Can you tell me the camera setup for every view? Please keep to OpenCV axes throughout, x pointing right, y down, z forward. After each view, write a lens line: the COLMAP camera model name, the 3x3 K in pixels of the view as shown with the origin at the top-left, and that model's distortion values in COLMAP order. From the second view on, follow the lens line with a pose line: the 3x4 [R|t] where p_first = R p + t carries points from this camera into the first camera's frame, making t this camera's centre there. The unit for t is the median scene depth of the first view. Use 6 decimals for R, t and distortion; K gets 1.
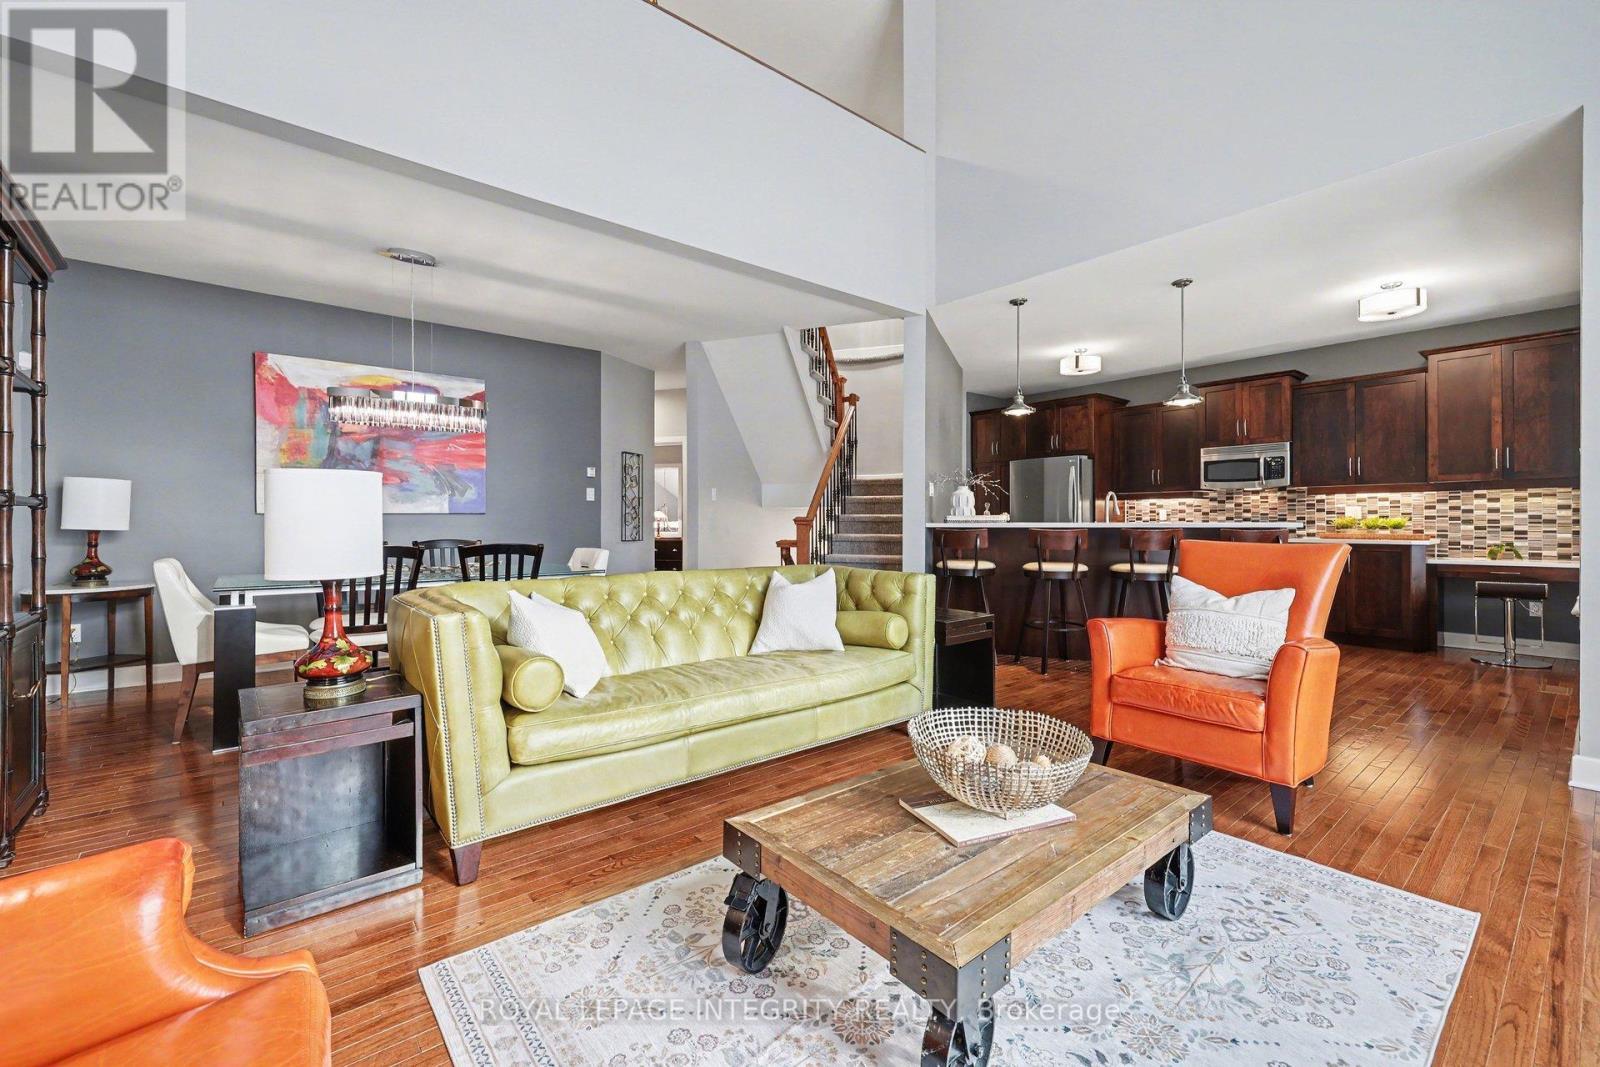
lens RADIAL K [[668.9, 0, 799.0], [0, 668.9, 523.6], [0, 0, 1]] dist [0.006364, -0.000595]
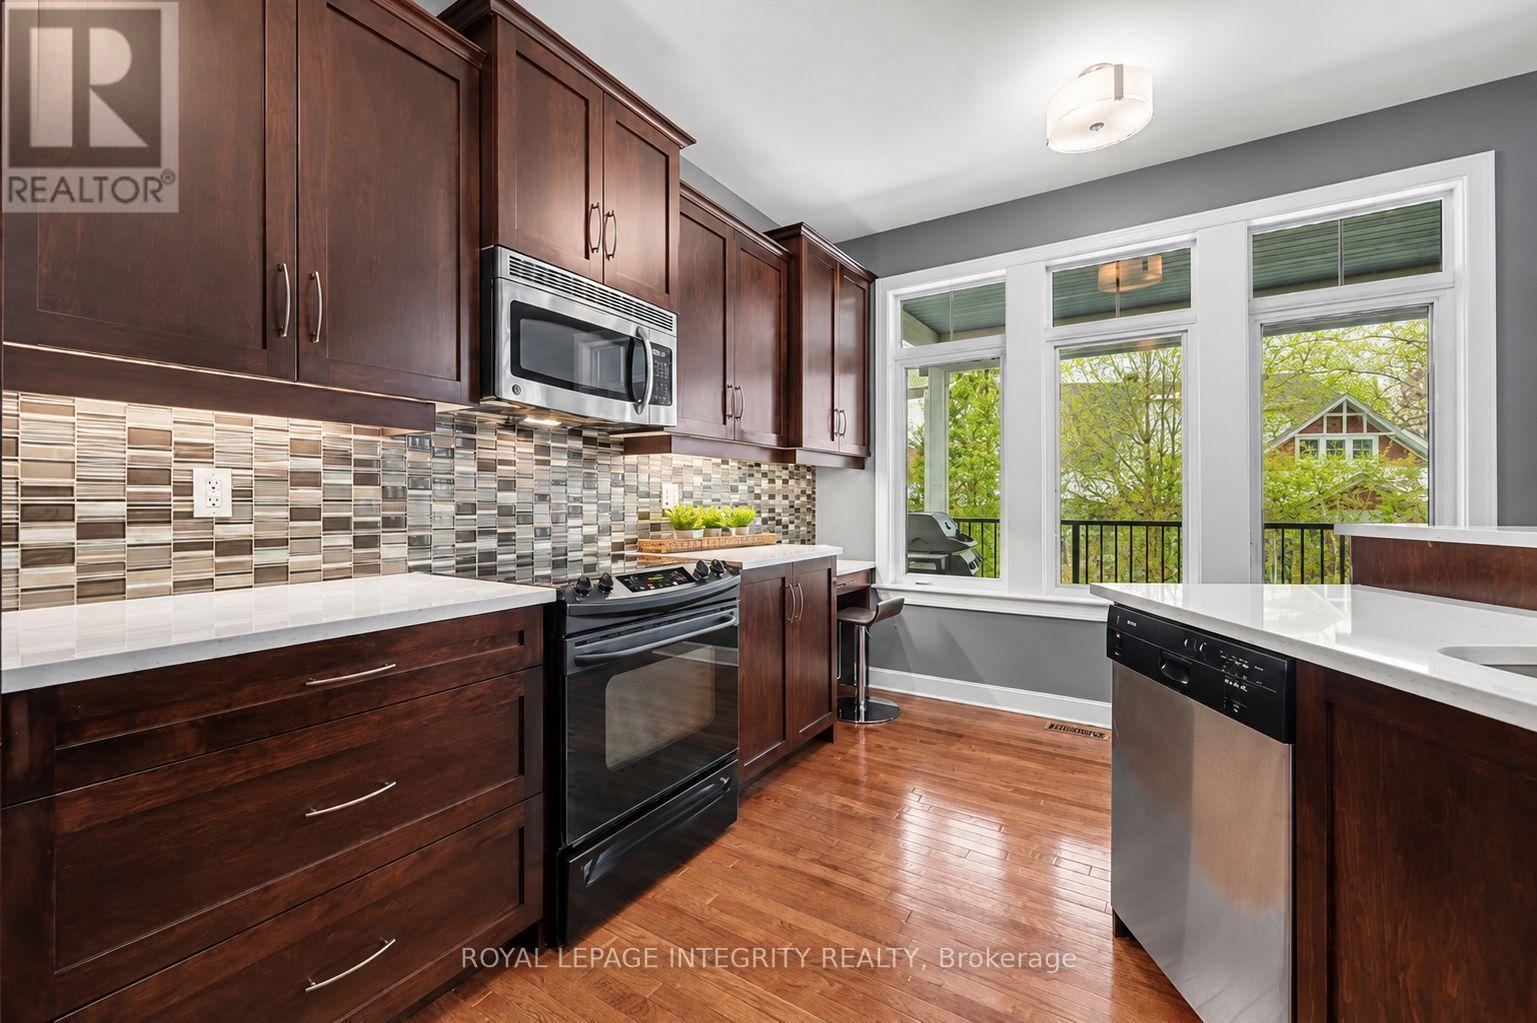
lens RADIAL K [[642.6, 0, 767.5], [0, 642.6, 502.0], [0, 0, 1]] dist [0.006364, -0.000595]
pose [[-0.307837, -0.003865, 0.951431, 0.386673], [-0.002517, 0.999992, 0.003248, -0.014573], [-0.951436, -0.001395, -0.307844, 1.161104]]
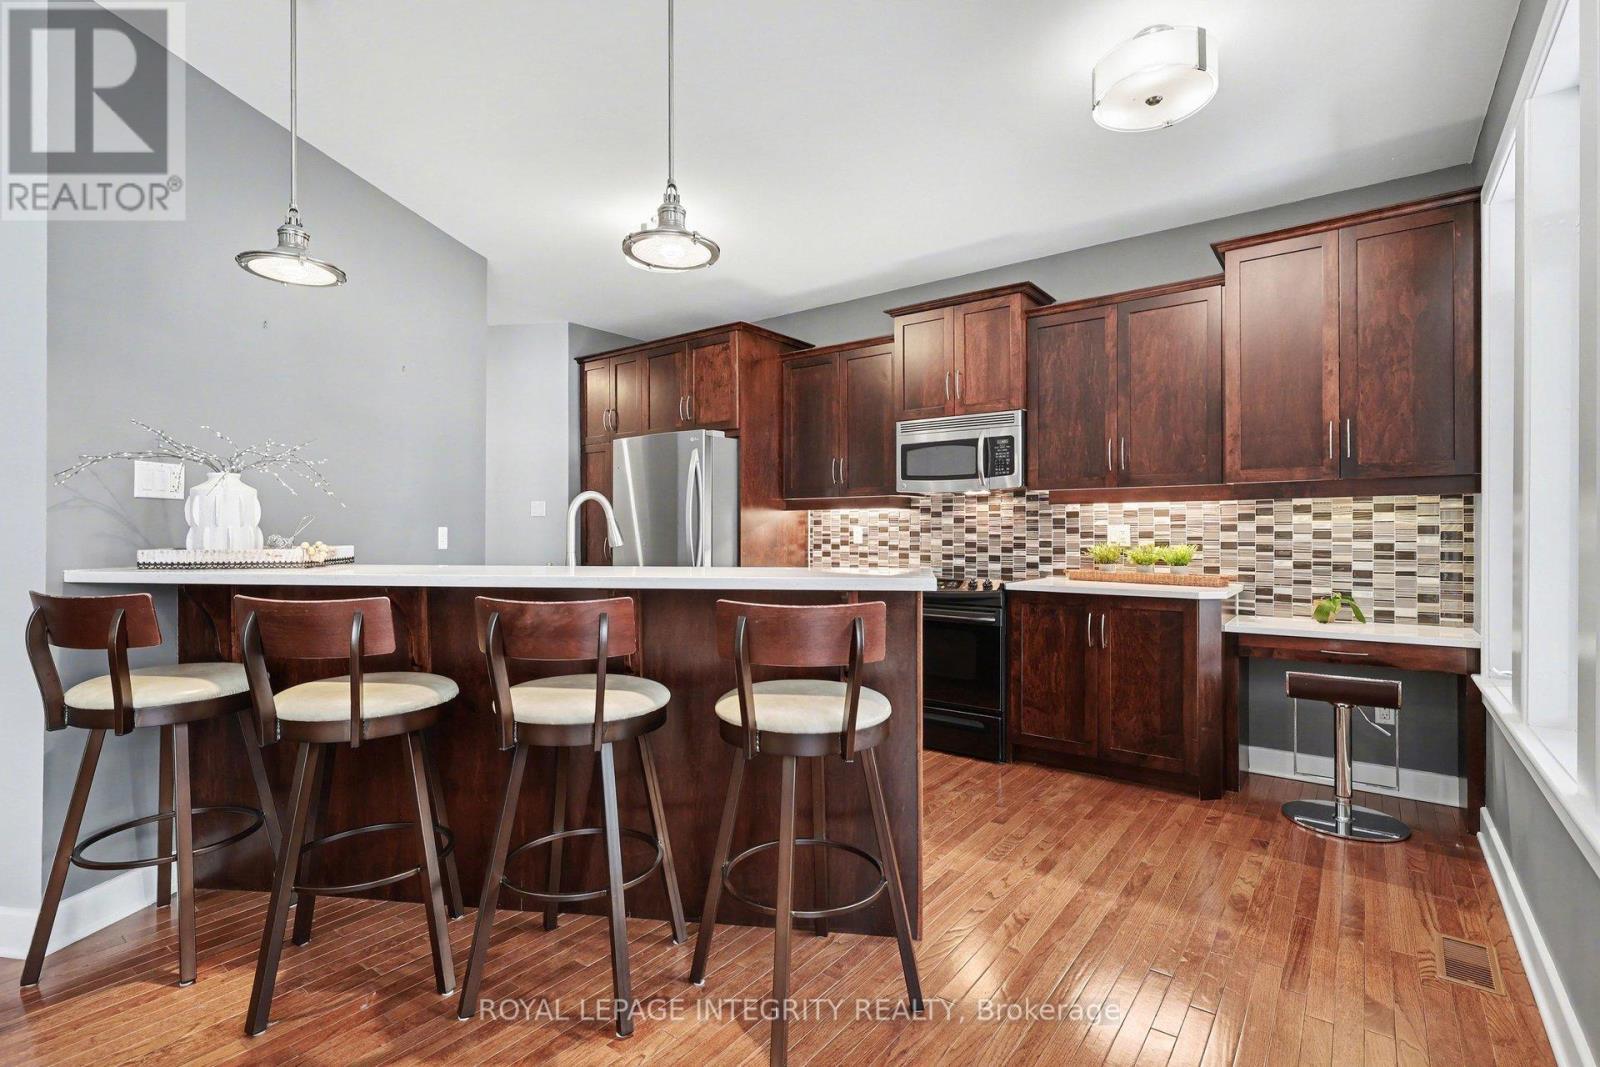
lens RADIAL K [[750.1, 0, 800.0], [0, 750.1, 533.5], [0, 0, 1]] dist [0.003687, -0.000187]
pose [[0.974348, 0.001422, 0.225040, 0.442418], [-0.001596, 0.999999, 0.000593, -0.019286], [-0.225039, -0.000937, 0.974349, 0.462573]]
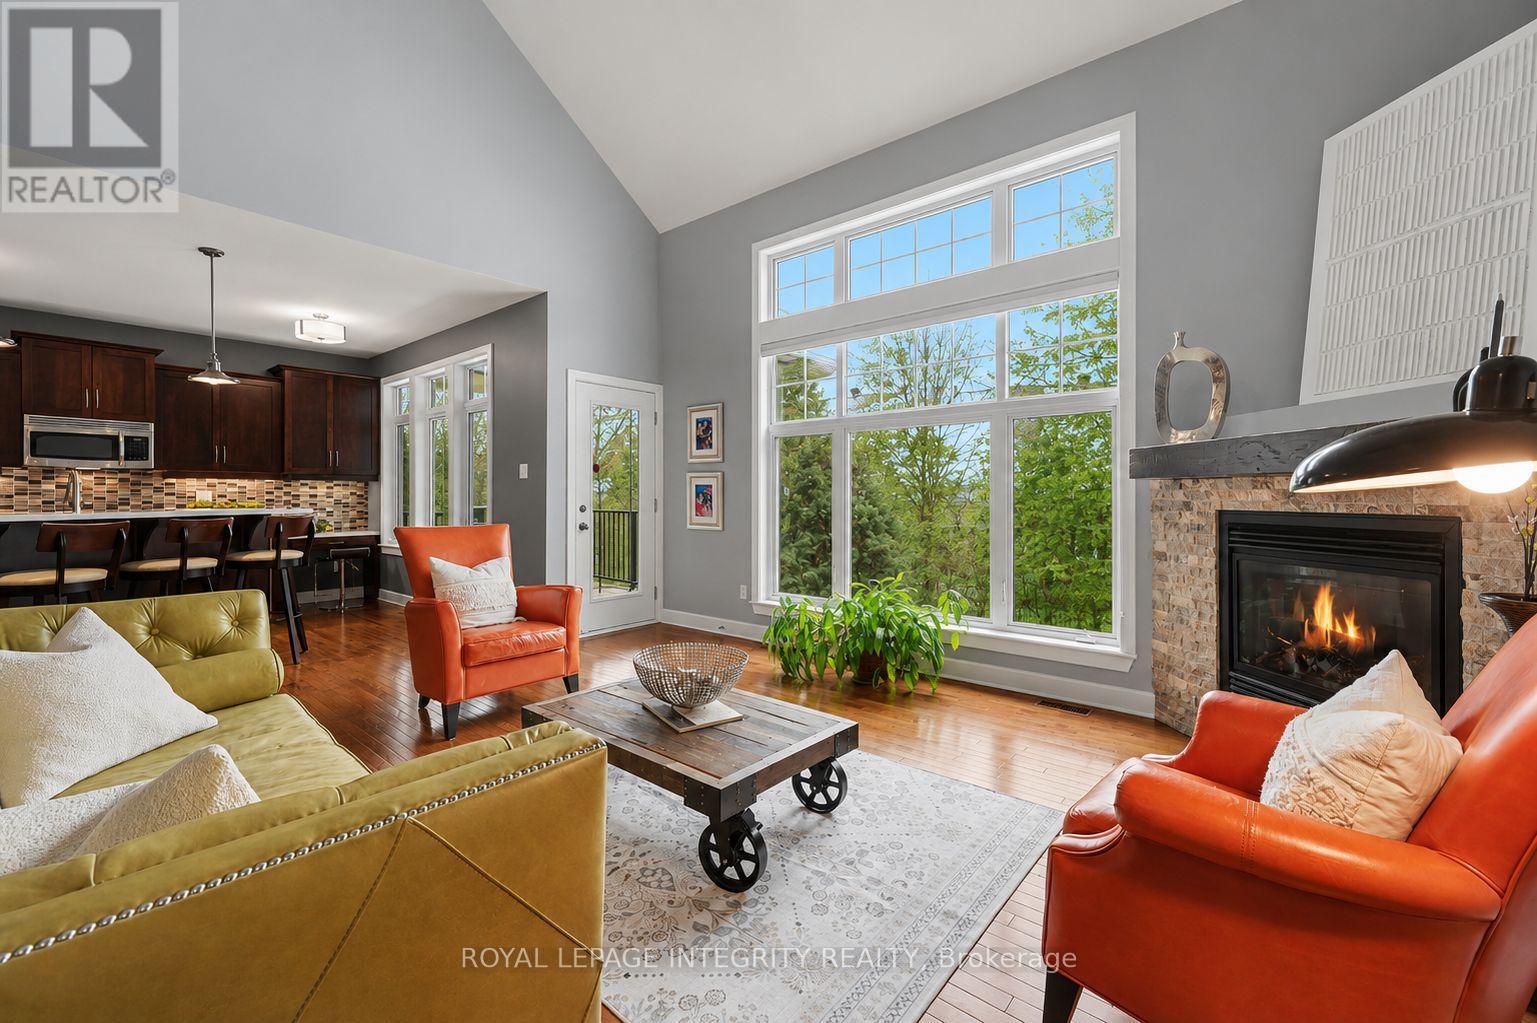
lens RADIAL K [[642.6, 0, 767.5], [0, 642.6, 502.0], [0, 0, 1]] dist [0.006364, -0.000595]
pose [[-0.155878, -0.006736, 0.987753, -0.339736], [0.002850, 0.999970, 0.007269, -0.013857], [-0.987772, 0.003948, -0.155854, 0.305192]]
